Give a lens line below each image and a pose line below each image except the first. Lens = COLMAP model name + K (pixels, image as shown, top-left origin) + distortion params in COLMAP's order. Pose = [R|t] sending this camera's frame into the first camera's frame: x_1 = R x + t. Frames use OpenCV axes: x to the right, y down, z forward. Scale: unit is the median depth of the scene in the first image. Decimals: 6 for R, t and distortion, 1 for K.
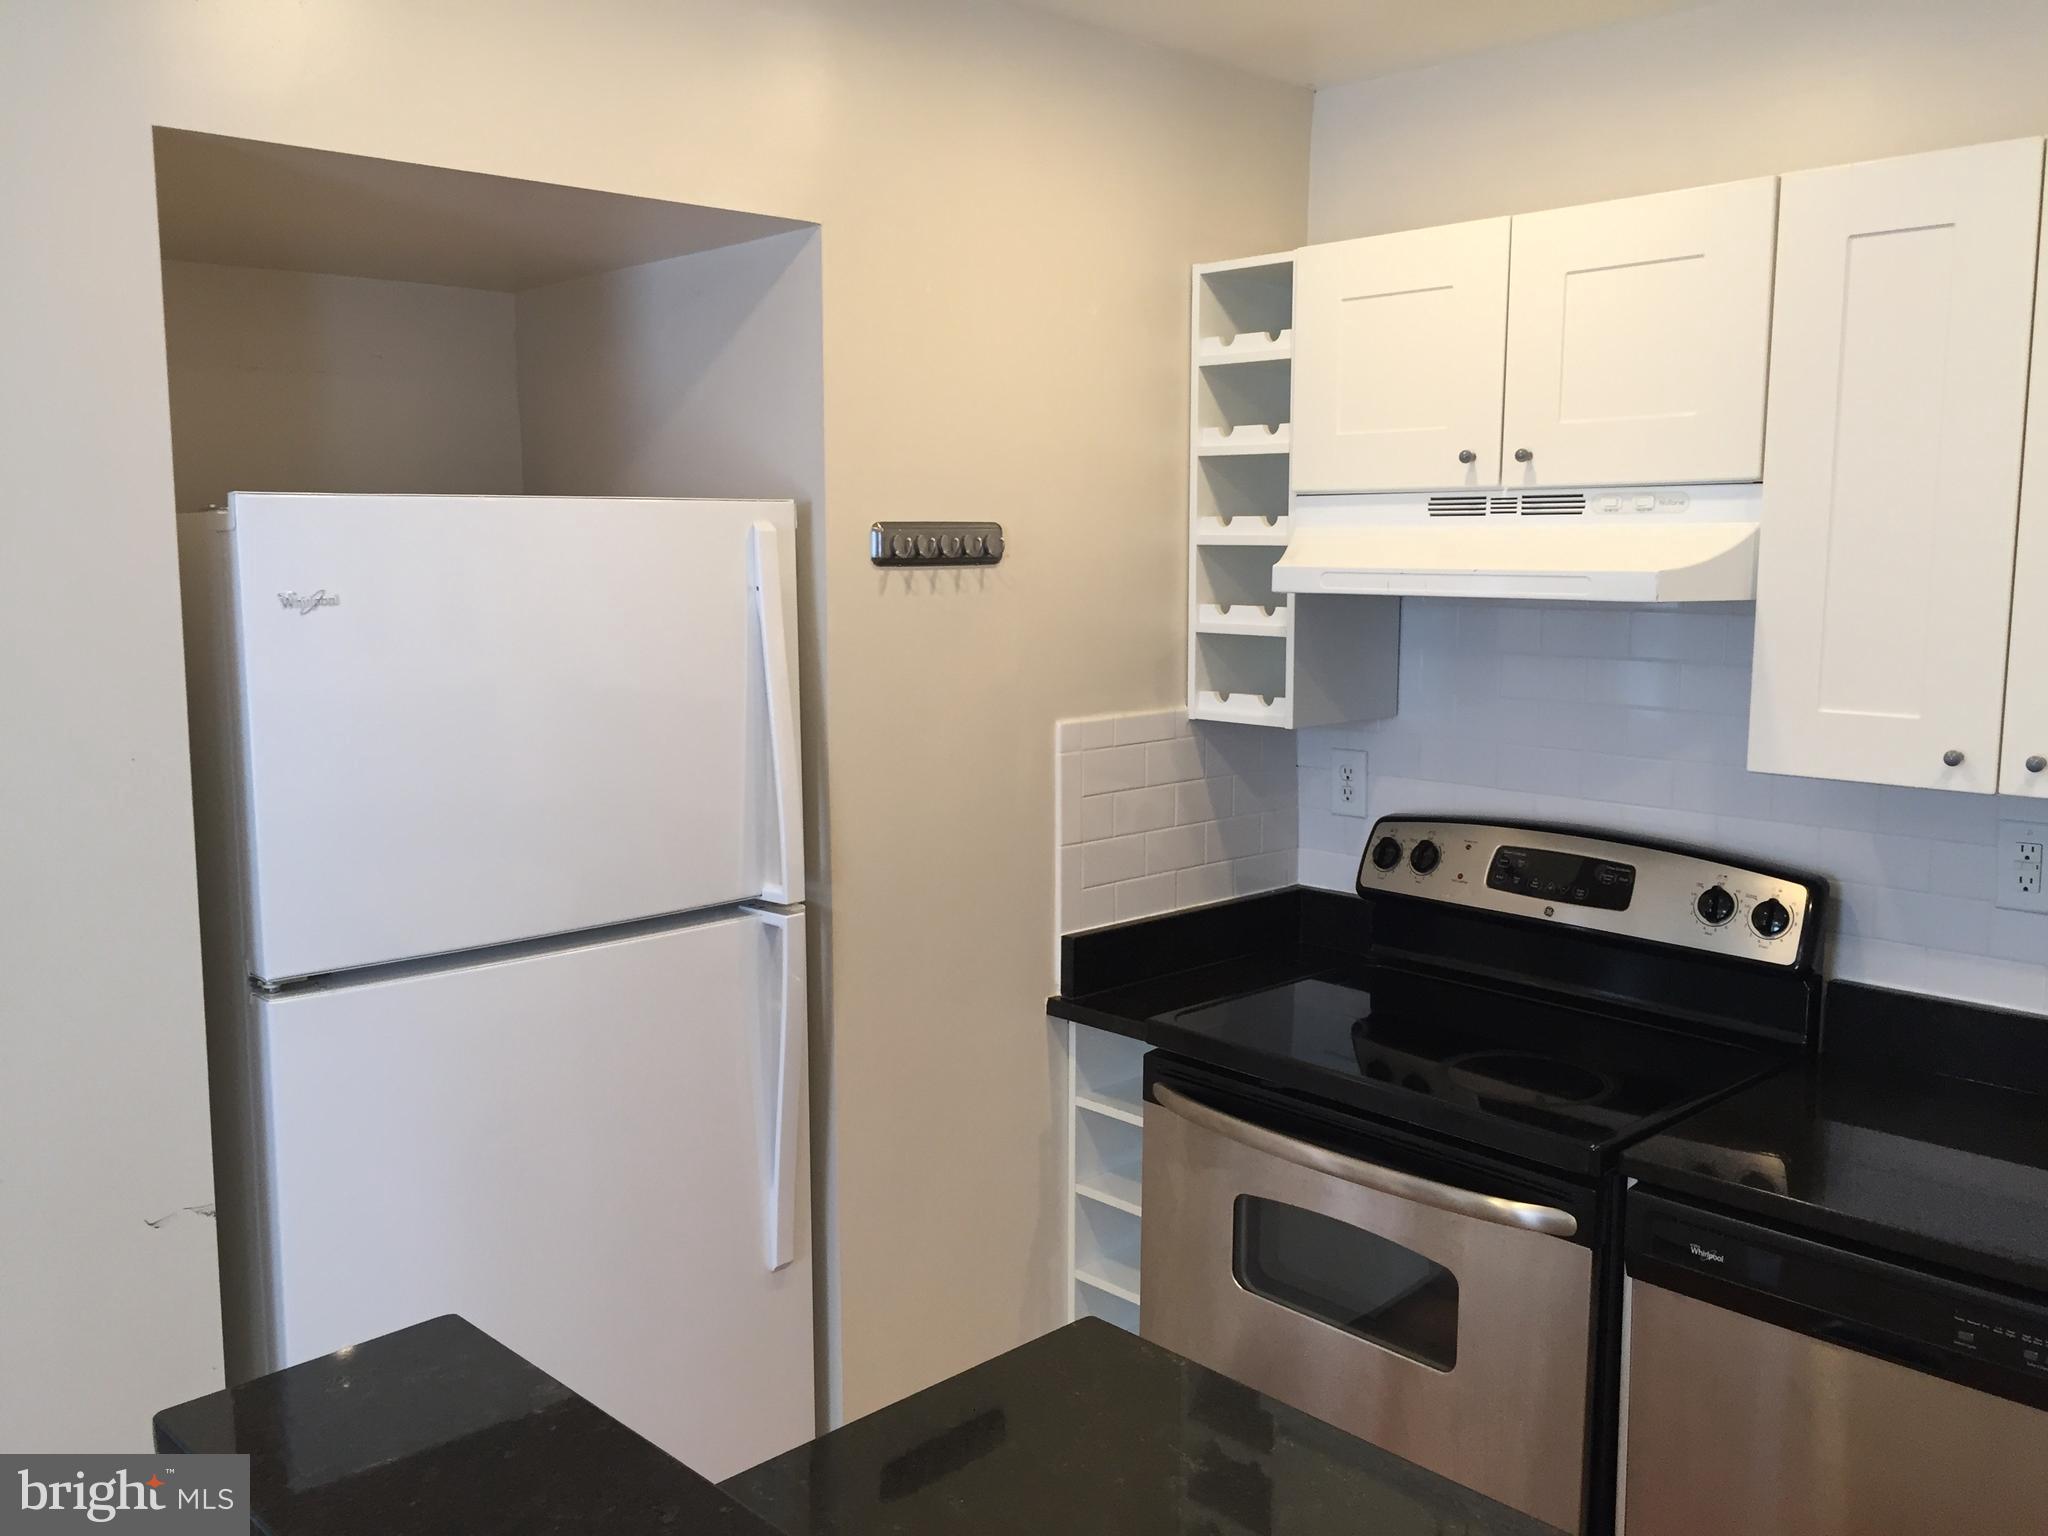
lens RADIAL K [[1737.6, 0, 1024.4], [0, 1737.6, 771.5], [0, 0, 1]] dist [0.049924, -0.029806]
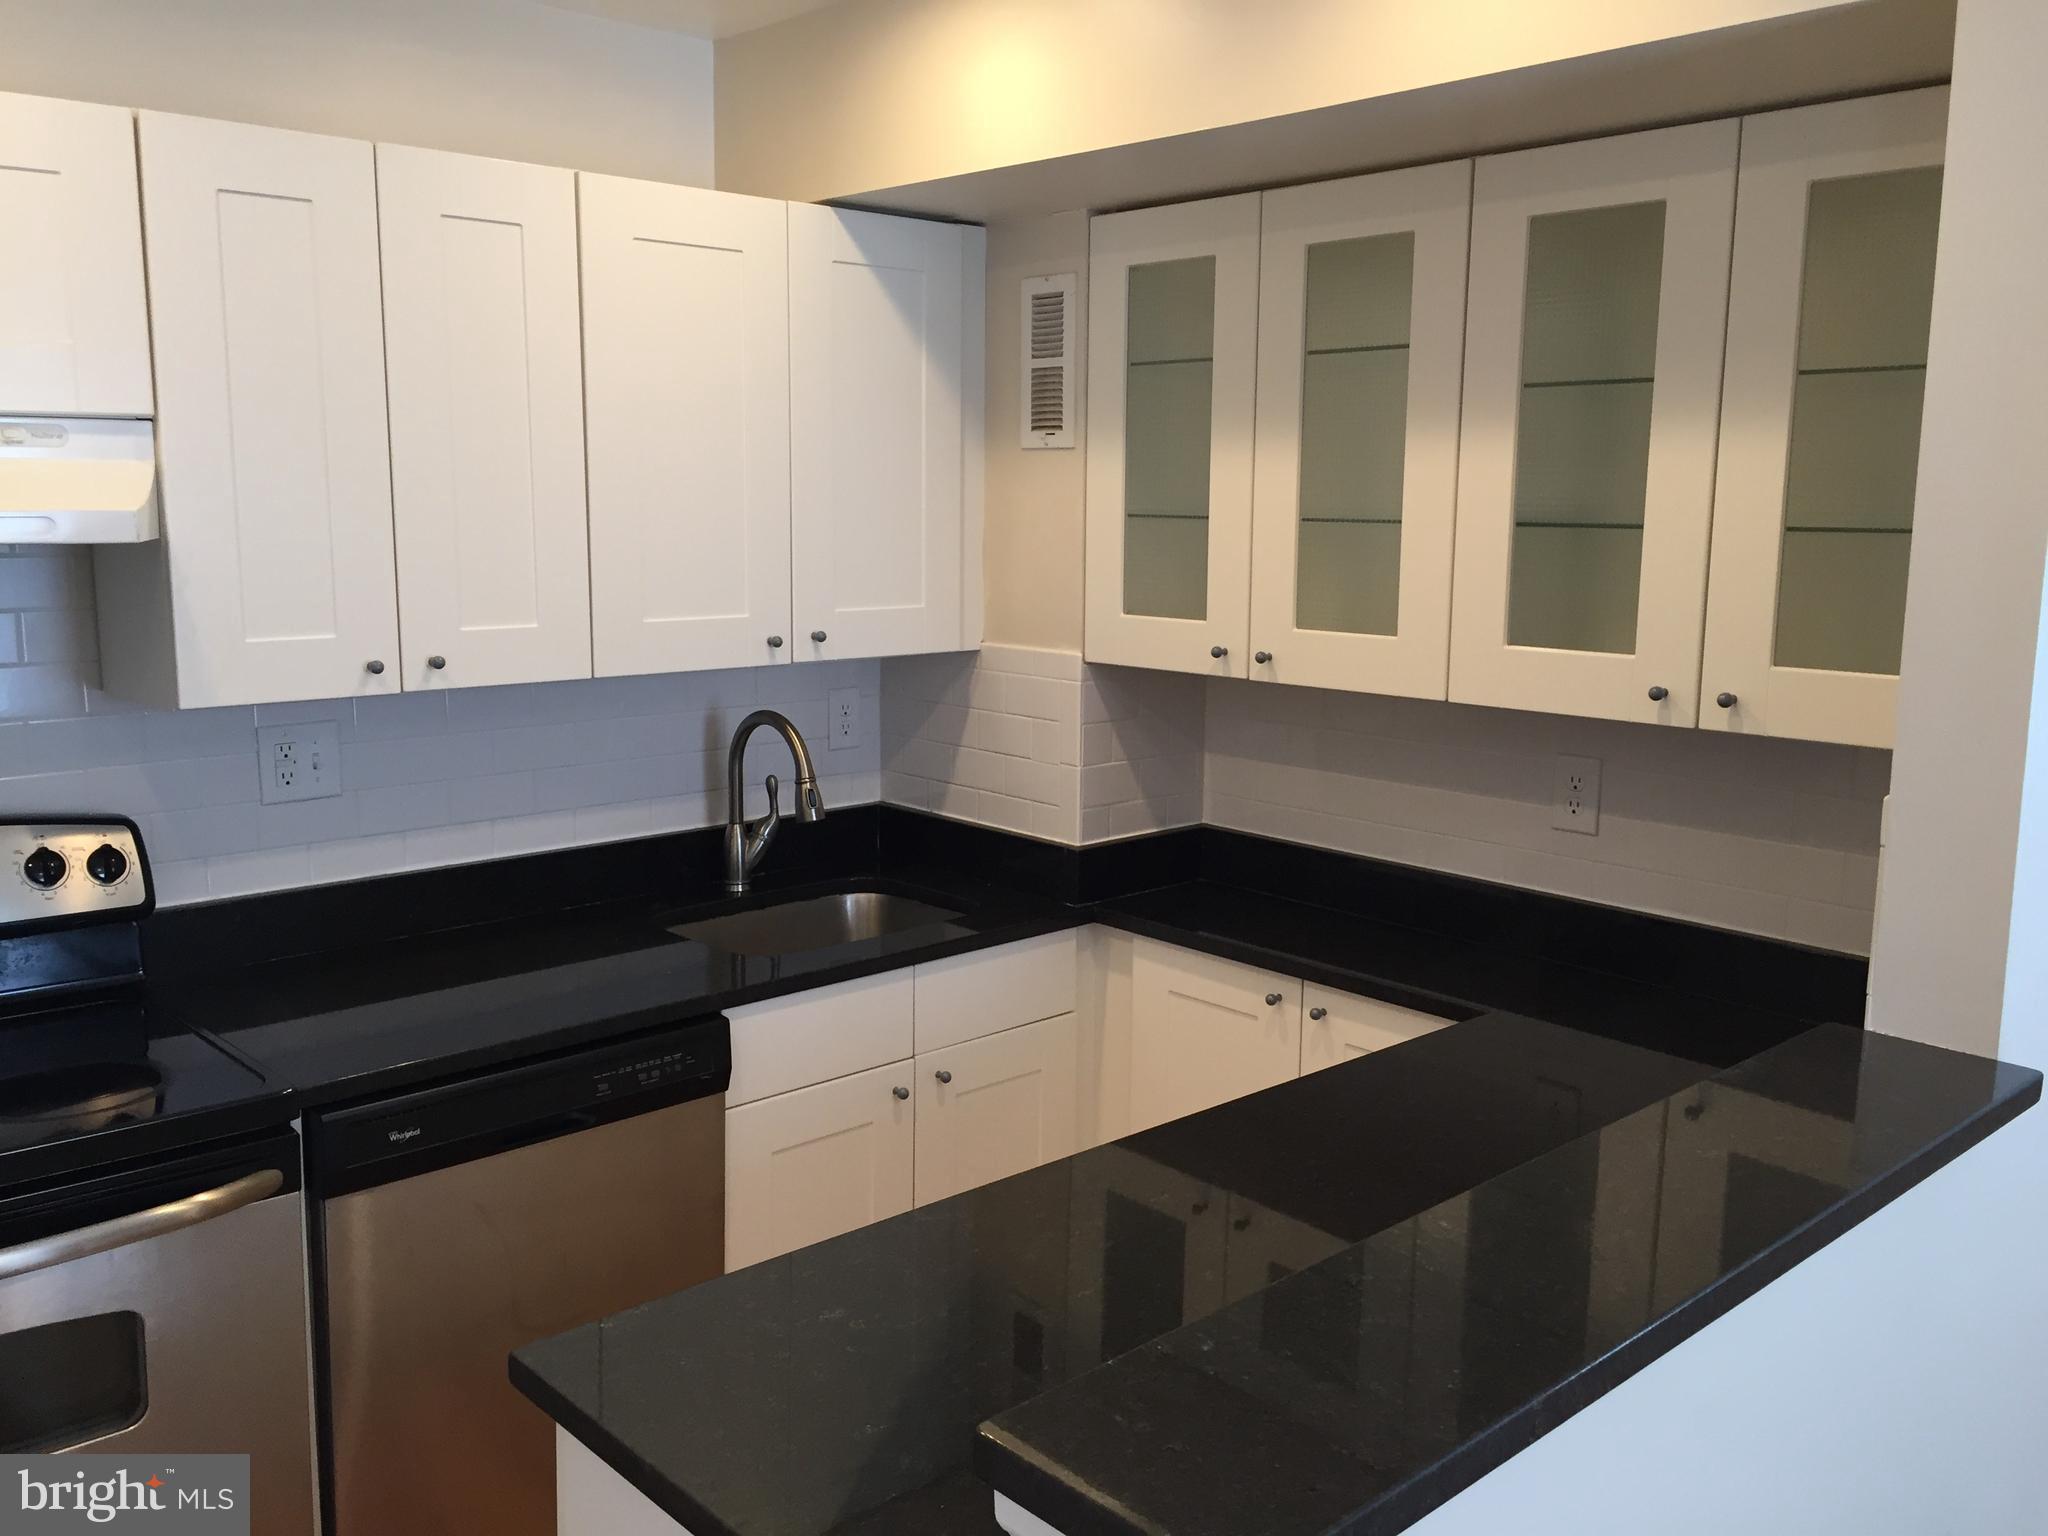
lens RADIAL K [[1737.6, 0, 1023.8], [0, 1737.6, 761.9], [0, 0, 1]] dist [0.049924, -0.029806]
pose [[0.034726, -0.156704, 0.987035, -0.568288], [0.128727, 0.980105, 0.151075, -0.060622], [-0.991072, 0.121811, 0.054207, 0.471309]]
